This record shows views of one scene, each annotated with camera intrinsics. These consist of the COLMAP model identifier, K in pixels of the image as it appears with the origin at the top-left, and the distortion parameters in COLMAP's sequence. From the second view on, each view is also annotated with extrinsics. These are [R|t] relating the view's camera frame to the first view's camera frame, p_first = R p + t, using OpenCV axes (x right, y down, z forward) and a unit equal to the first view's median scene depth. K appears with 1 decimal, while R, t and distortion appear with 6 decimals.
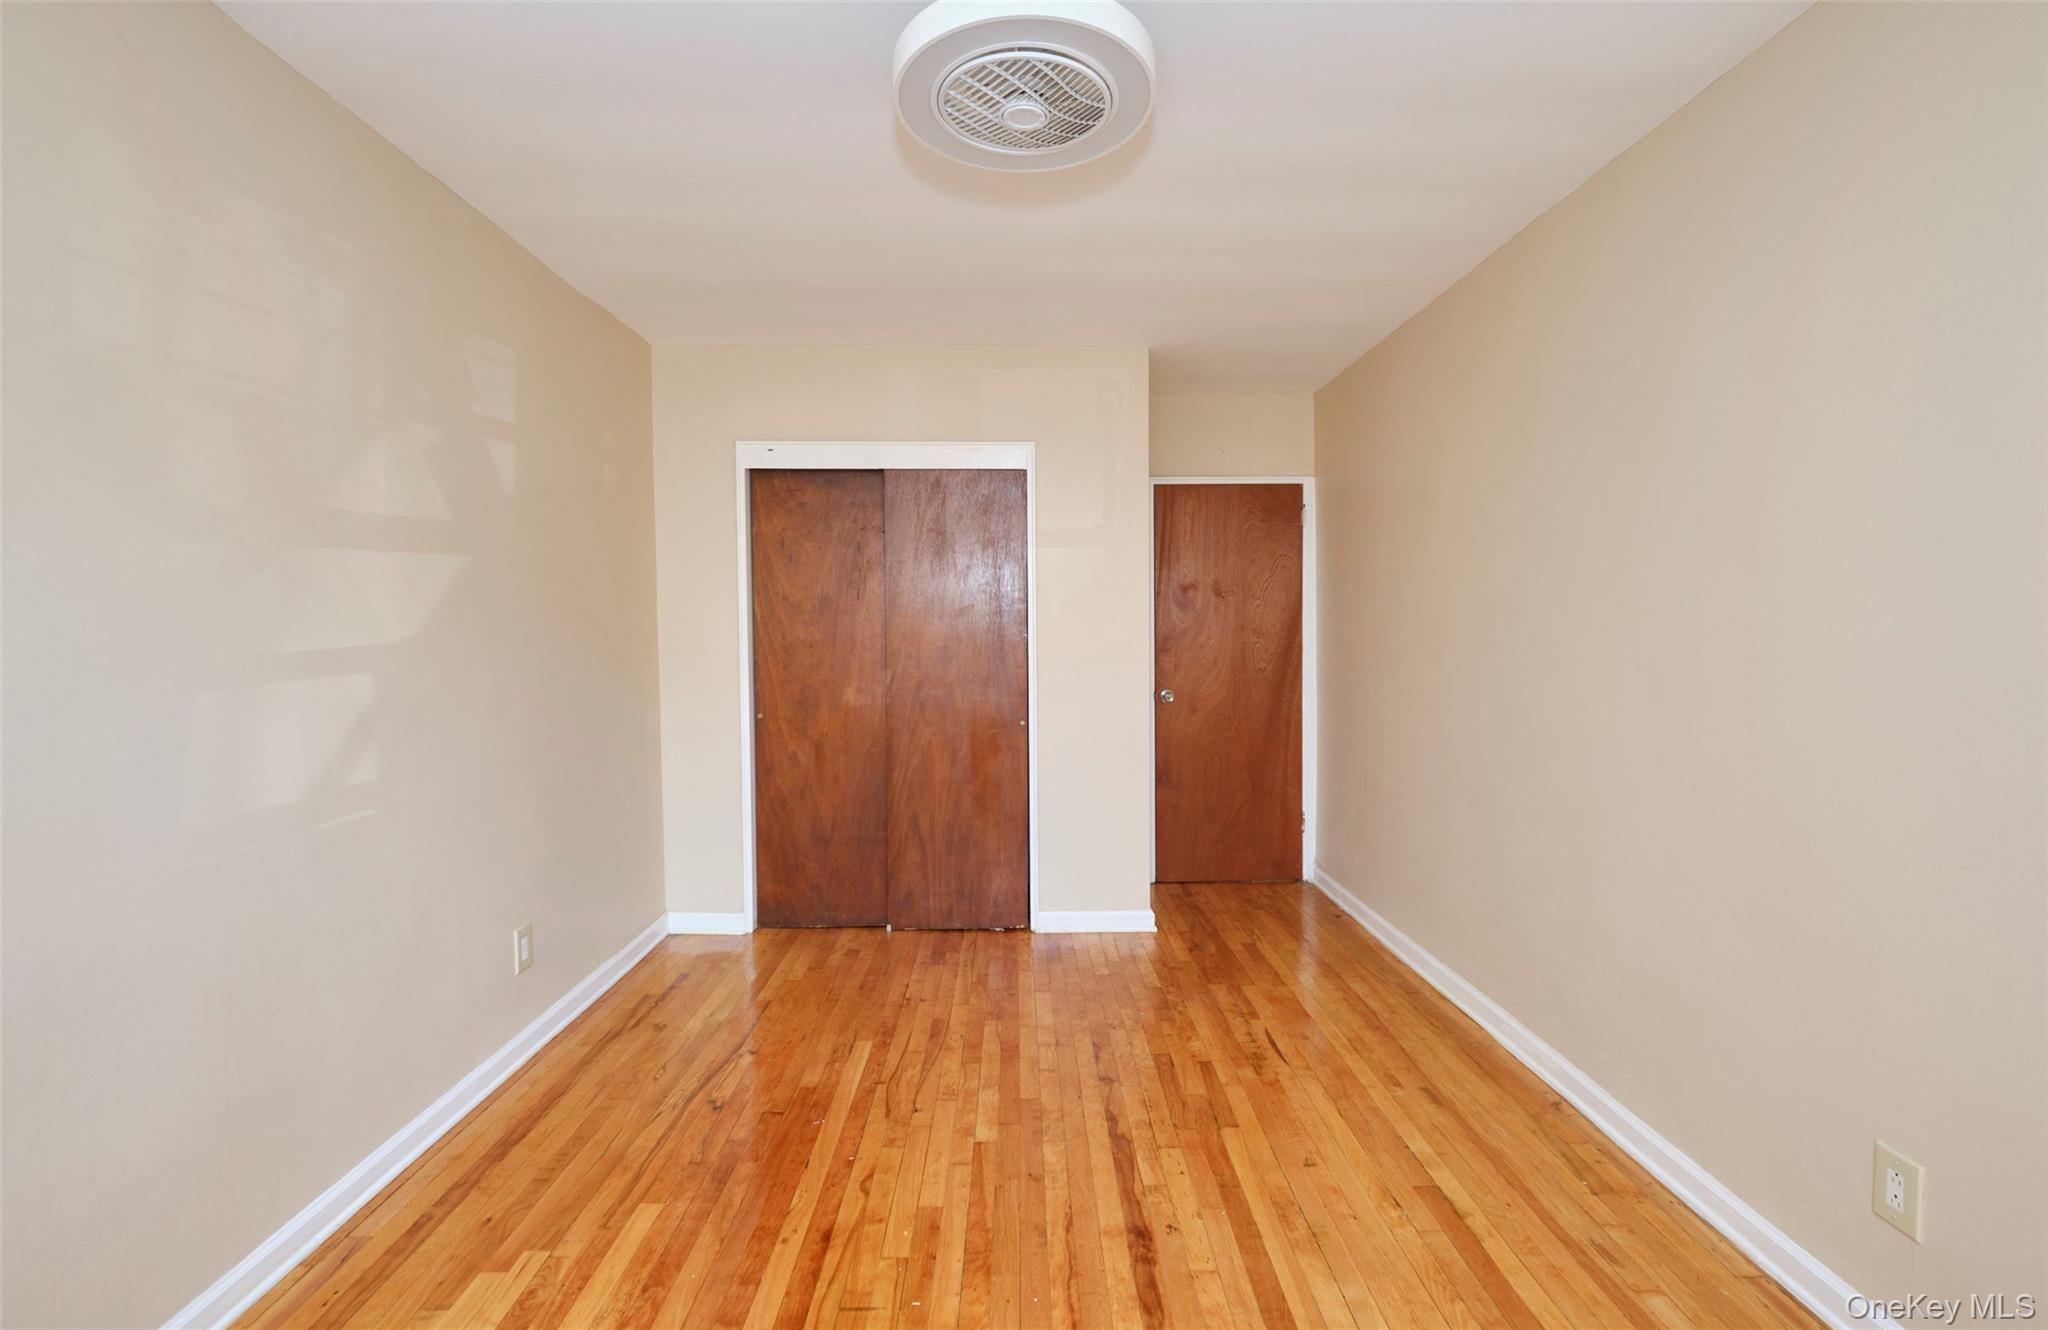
lens RADIAL K [[962.9, 0, 1014.3], [0, 962.9, 665.2], [0, 0, 1]] dist [0.007617, -0.000892]
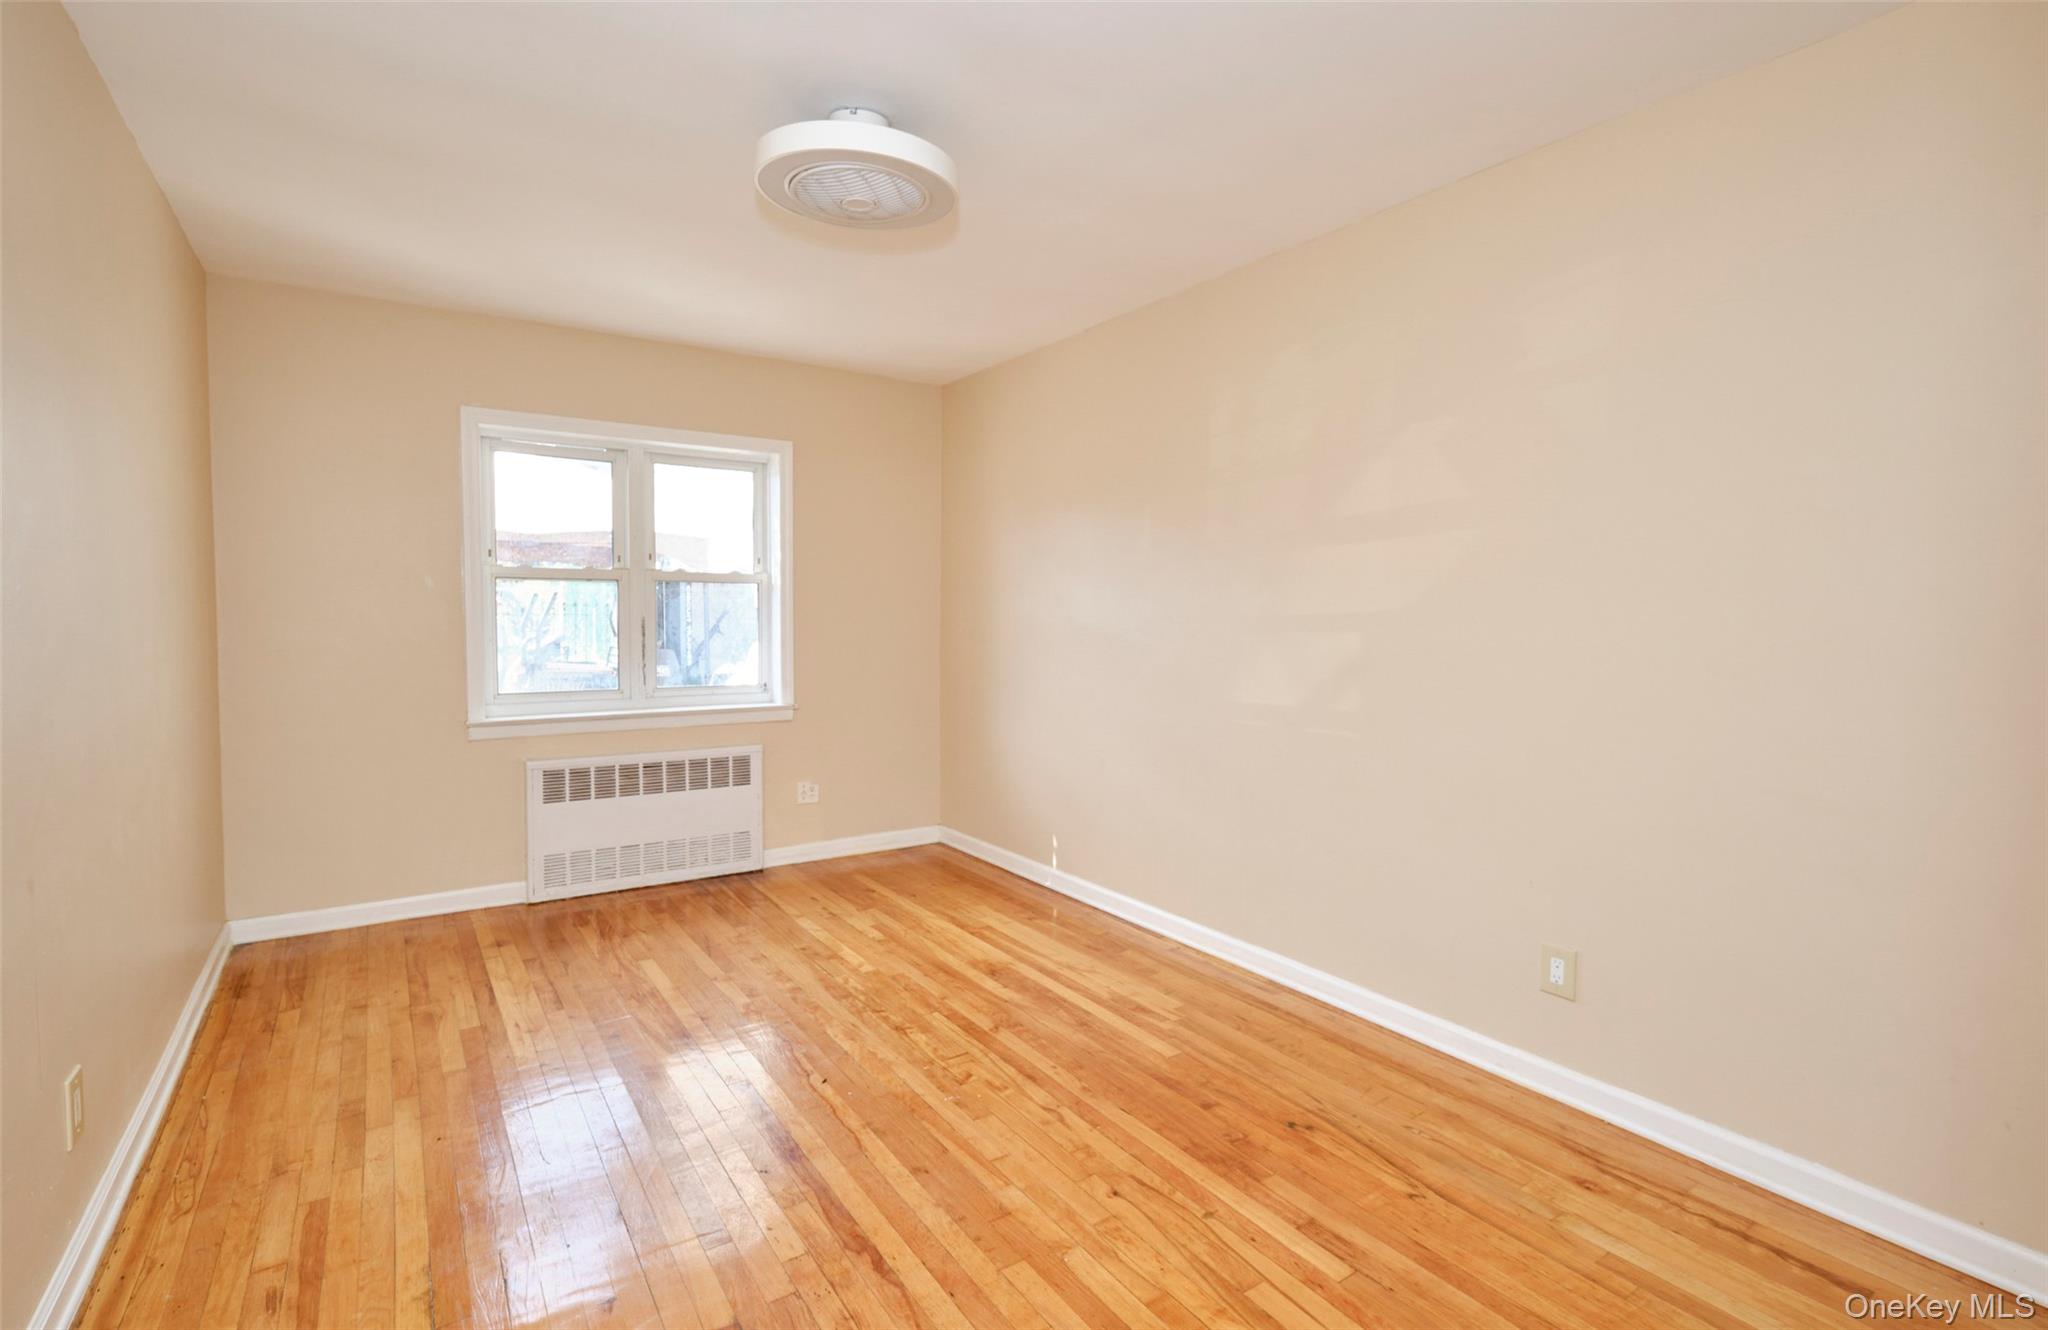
lens RADIAL K [[922.4, 0, 1017.7], [0, 922.4, 668.3], [0, 0, 1]] dist [-0.002748, -0.002780]
pose [[-0.829931, 0.034587, -0.556793, 0.432096], [-0.025644, 0.994656, 0.100011, -0.057345], [0.557276, 0.097281, -0.824609, 1.761075]]
